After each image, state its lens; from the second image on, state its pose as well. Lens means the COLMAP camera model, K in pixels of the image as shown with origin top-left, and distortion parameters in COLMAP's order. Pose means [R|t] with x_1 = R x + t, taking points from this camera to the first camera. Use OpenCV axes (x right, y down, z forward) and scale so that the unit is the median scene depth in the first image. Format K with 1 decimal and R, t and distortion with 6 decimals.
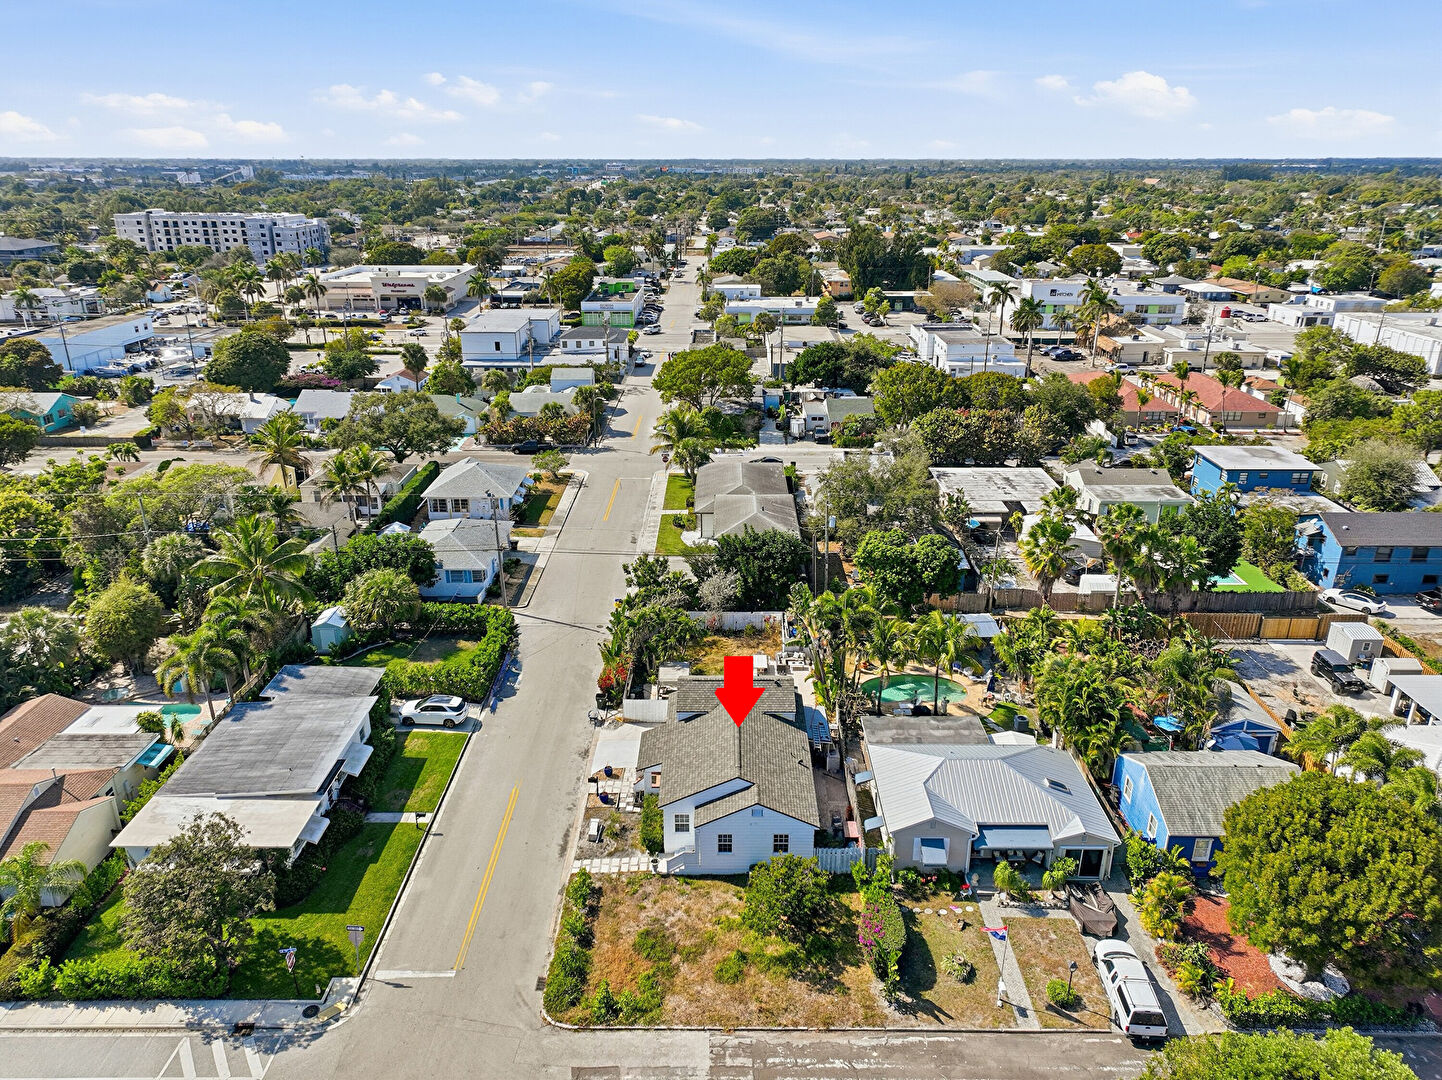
lens RADIAL K [[1012.0, 0, 721.0], [0, 1012.0, 540.0], [0, 0, 1]] dist [0.002289, 0.009805]
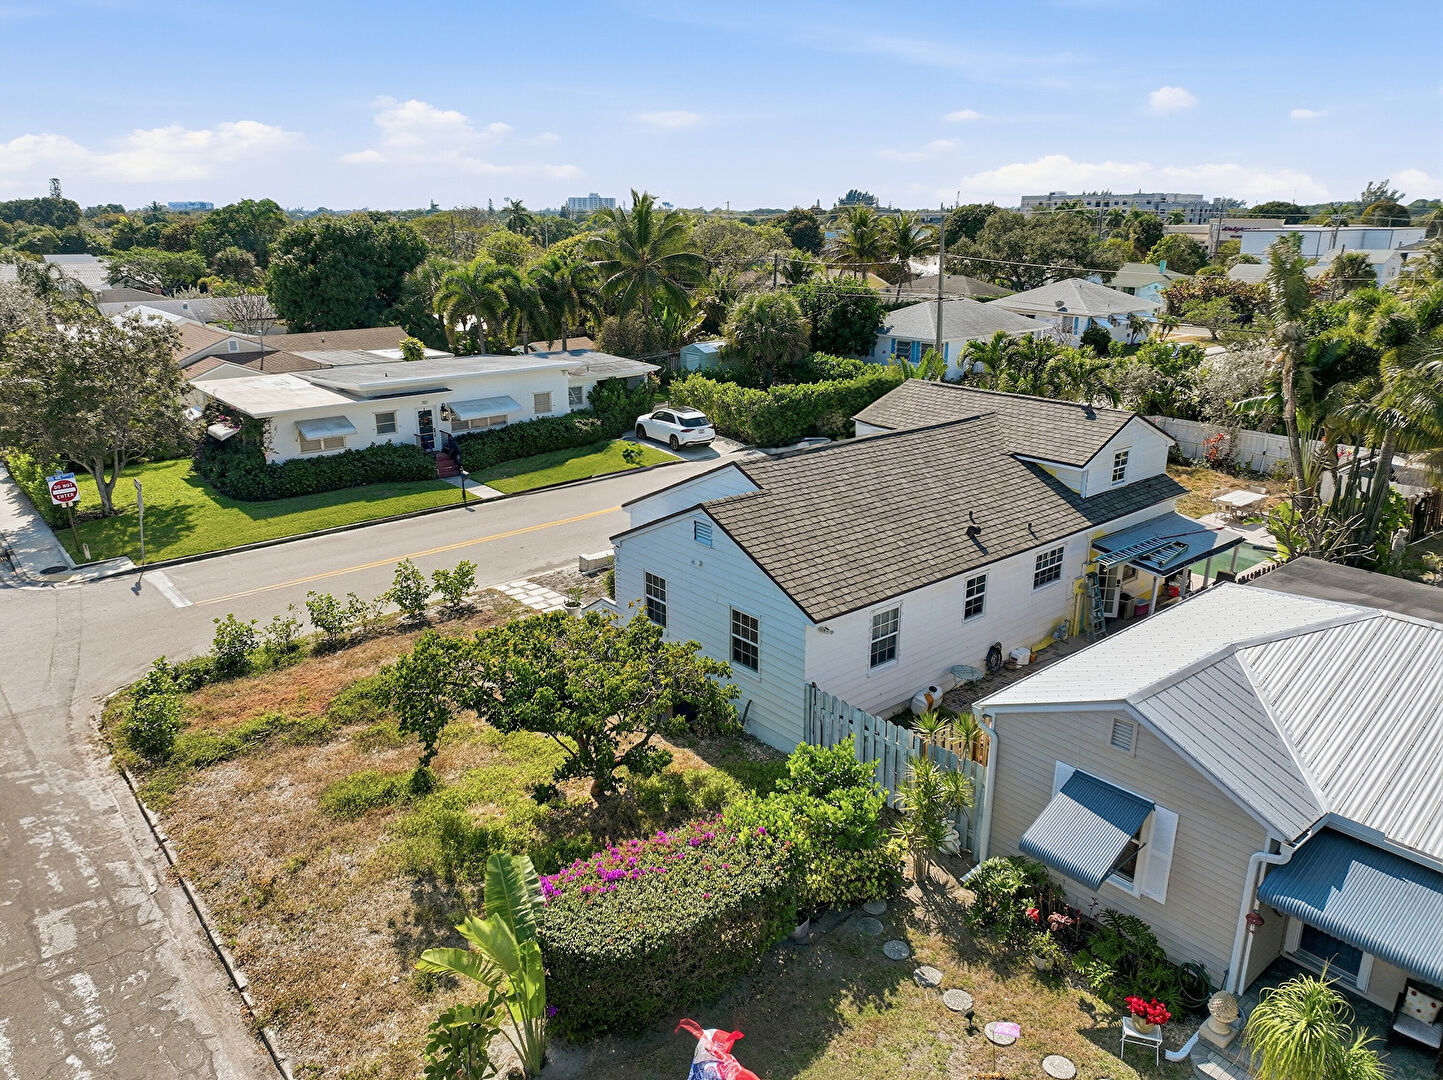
lens RADIAL K [[1012.7, 0, 721.5], [0, 1012.7, 540.0], [0, 0, 1]] dist [0.002289, 0.009805]
pose [[0.646438, 0.231778, -0.726910, 0.319136], [-0.270596, 0.960455, 0.065604, 0.242361], [0.713370, 0.154290, 0.683592, 0.733297]]
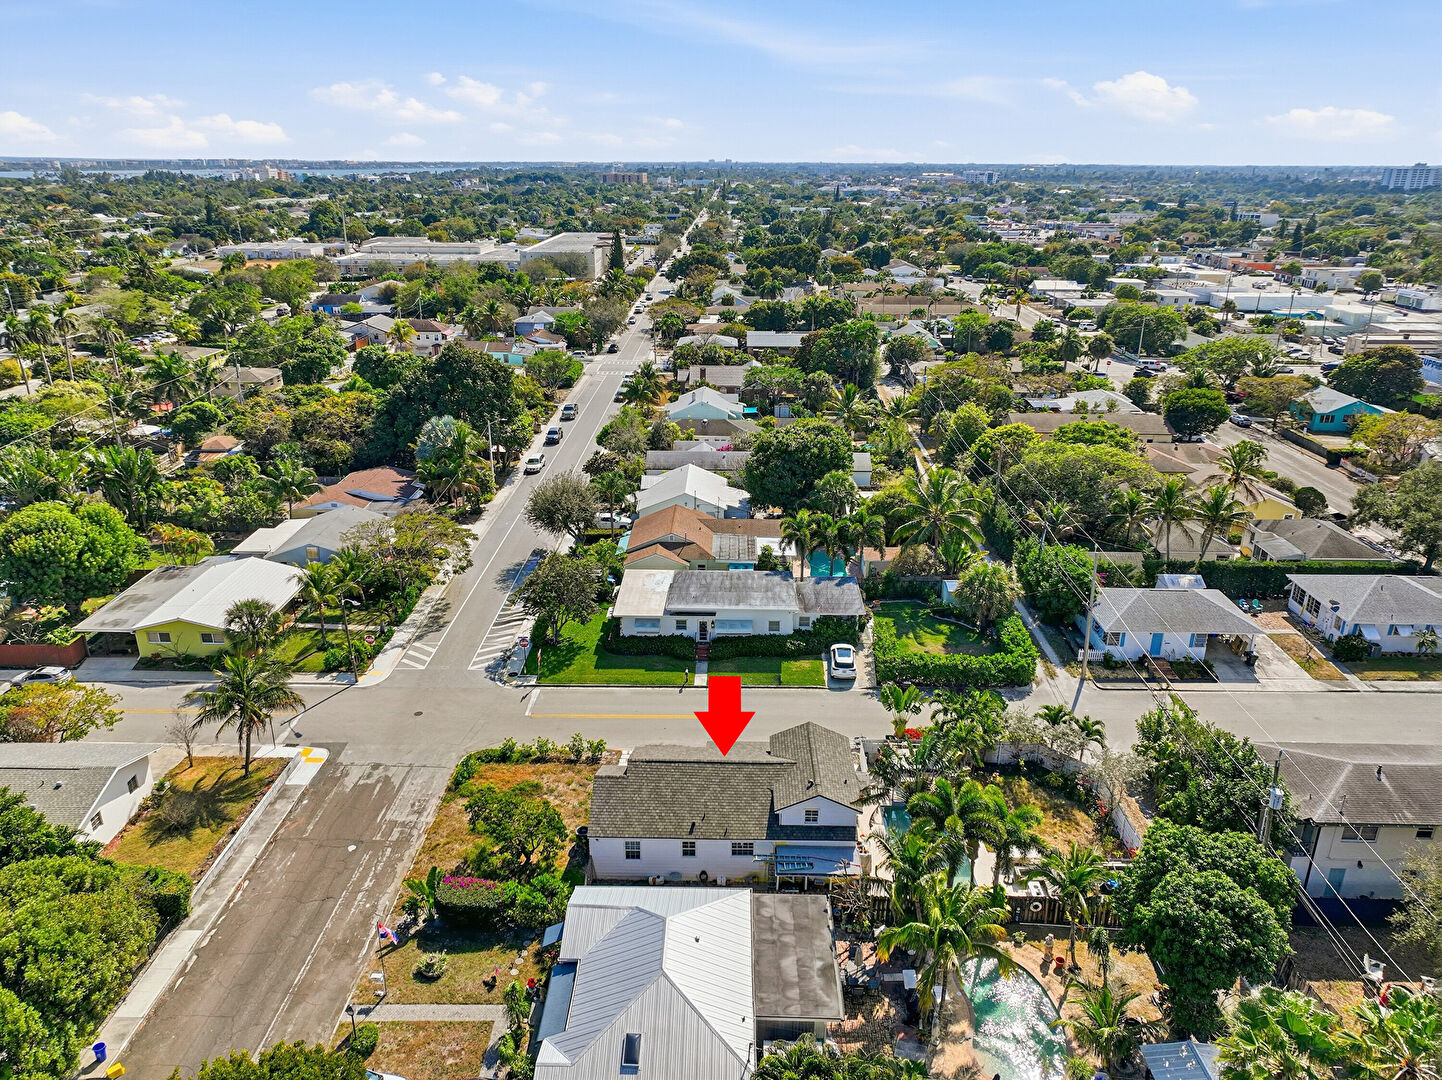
lens RADIAL K [[1012.6, 0, 721.0], [0, 1012.6, 540.0], [0, 0, 1]] dist [0.003839, -0.001258]
pose [[-0.015022, 0.349250, -0.936909, 0.911230], [-0.362285, 0.871445, 0.330656, -0.336894], [0.931946, 0.344395, 0.113438, 0.905988]]
